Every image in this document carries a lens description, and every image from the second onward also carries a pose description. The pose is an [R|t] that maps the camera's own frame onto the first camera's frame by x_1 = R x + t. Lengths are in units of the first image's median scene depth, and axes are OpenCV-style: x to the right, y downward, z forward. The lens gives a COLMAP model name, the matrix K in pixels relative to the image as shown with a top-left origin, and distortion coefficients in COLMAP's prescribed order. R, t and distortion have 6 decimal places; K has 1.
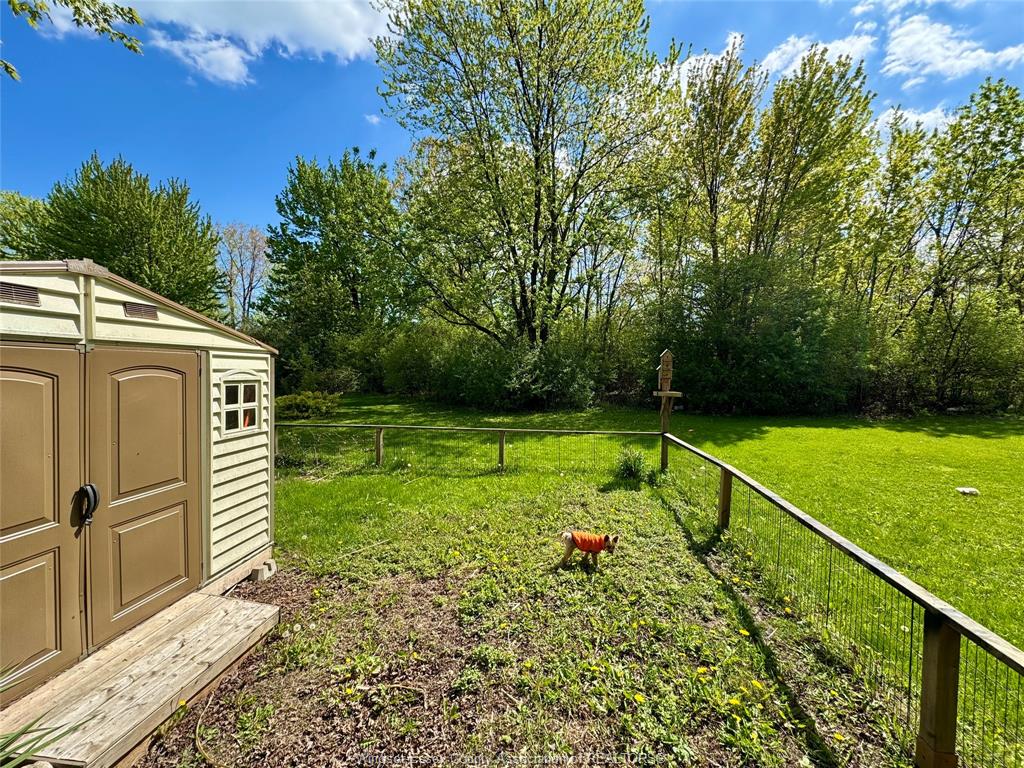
lens RADIAL K [[407.8, 0, 513.0], [0, 407.8, 383.4], [0, 0, 1]] dist [-0.002297, 0.000599]
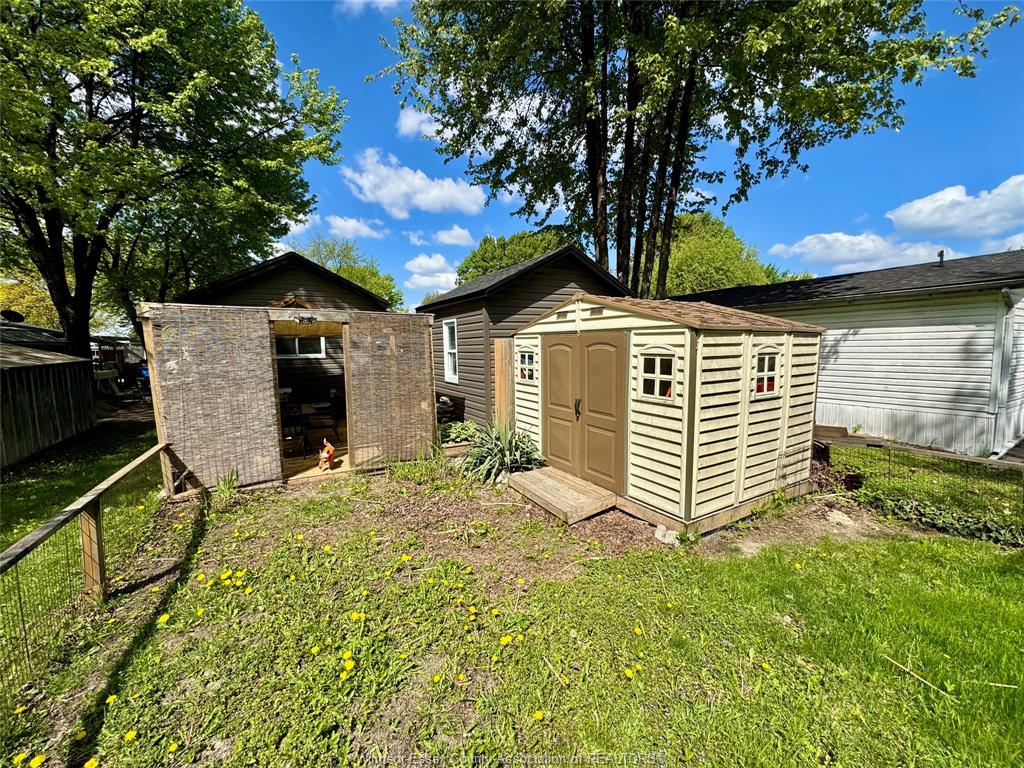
lens RADIAL K [[407.8, 0, 512.8], [0, 407.8, 384.9], [0, 0, 1]] dist [-0.002297, 0.000599]
pose [[-0.801094, 0.064988, -0.595001, 0.358734], [-0.012784, 0.992003, 0.125562, -0.063050], [0.598403, 0.108194, -0.793857, 1.779605]]
